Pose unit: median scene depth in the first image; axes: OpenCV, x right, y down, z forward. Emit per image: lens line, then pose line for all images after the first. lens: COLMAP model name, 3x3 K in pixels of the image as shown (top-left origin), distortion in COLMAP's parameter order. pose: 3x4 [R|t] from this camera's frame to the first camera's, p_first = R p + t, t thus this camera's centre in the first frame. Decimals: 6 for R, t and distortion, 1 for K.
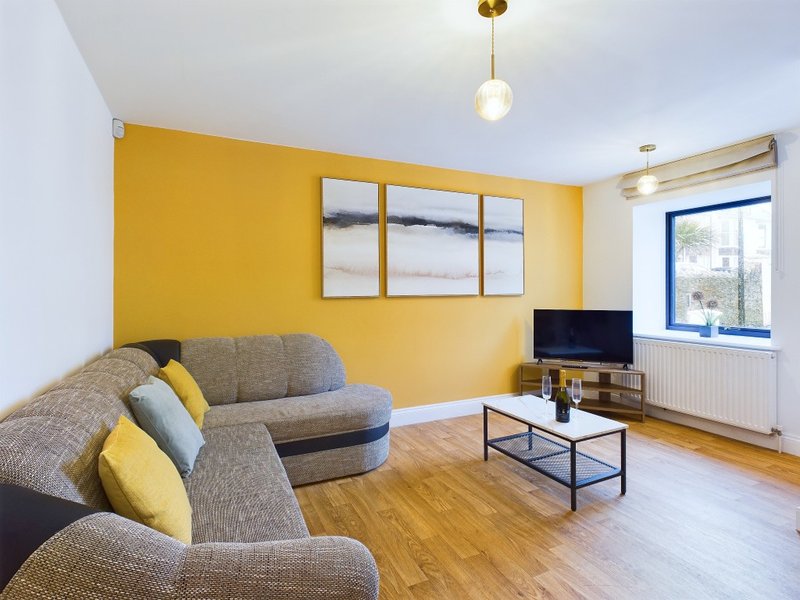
lens RADIAL K [[419.2, 0, 399.6], [0, 419.2, 290.1], [0, 0, 1]] dist [-0.000378, -0.000171]
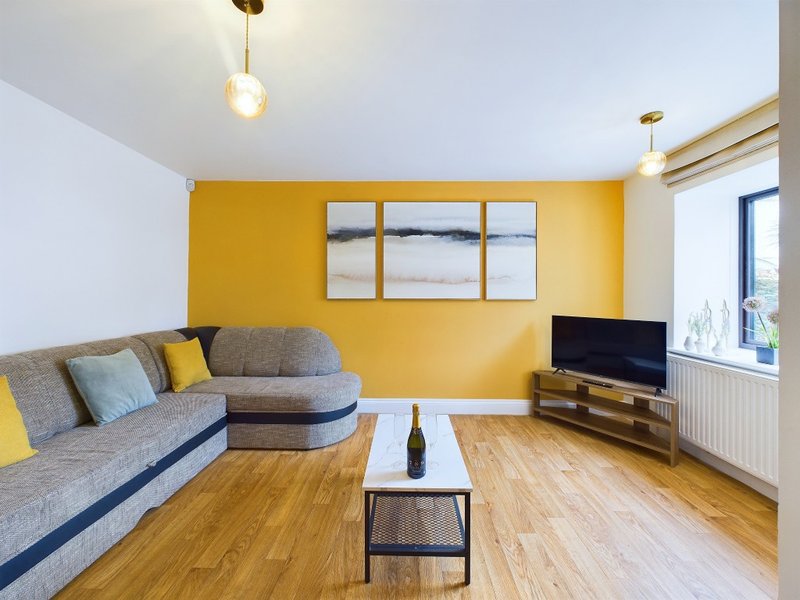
lens RADIAL K [[321.6, 0, 399.7], [0, 321.6, 293.3], [0, 0, 1]] dist [-0.000275, 0.000134]
pose [[0.898290, 0.008259, -0.439326, 0.402539], [-0.009143, 0.999958, 0.000103, -0.001519], [0.439309, 0.003925, 0.898328, 0.228911]]
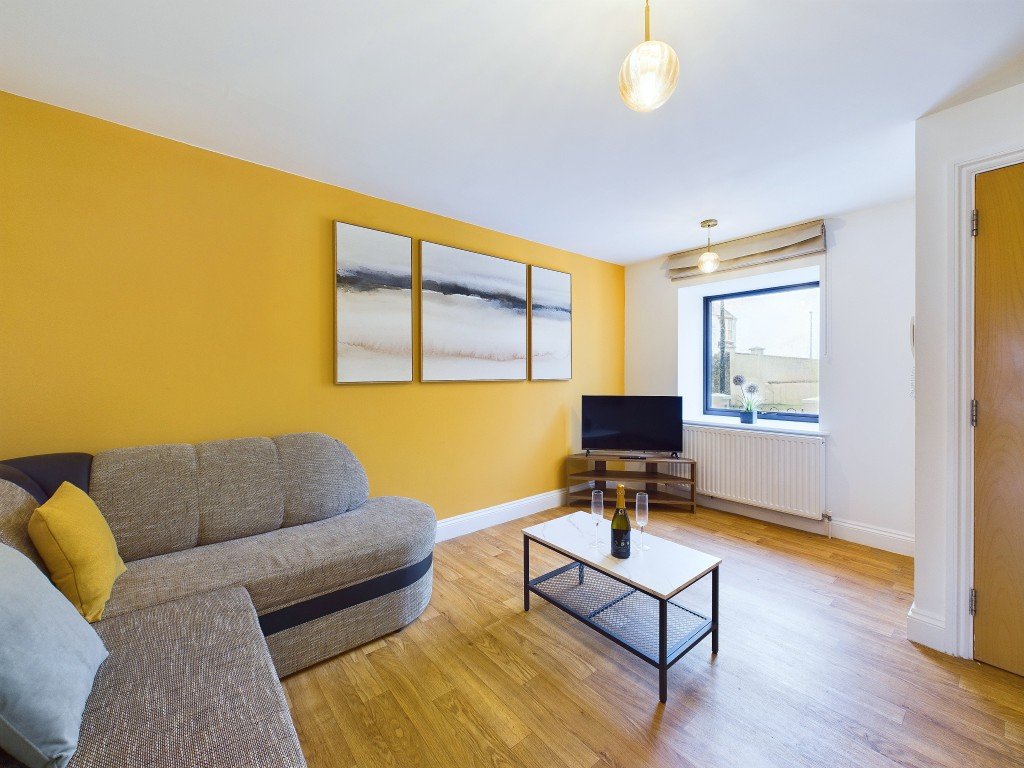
lens RADIAL K [[411.6, 0, 511.7], [0, 411.6, 375.5], [0, 0, 1]] dist [-0.000275, 0.000134]
pose [[0.967487, 0.003084, 0.252901, -0.063007], [-0.003697, 0.999991, 0.001946, 0.001280], [-0.252893, -0.002818, 0.967490, 0.205398]]
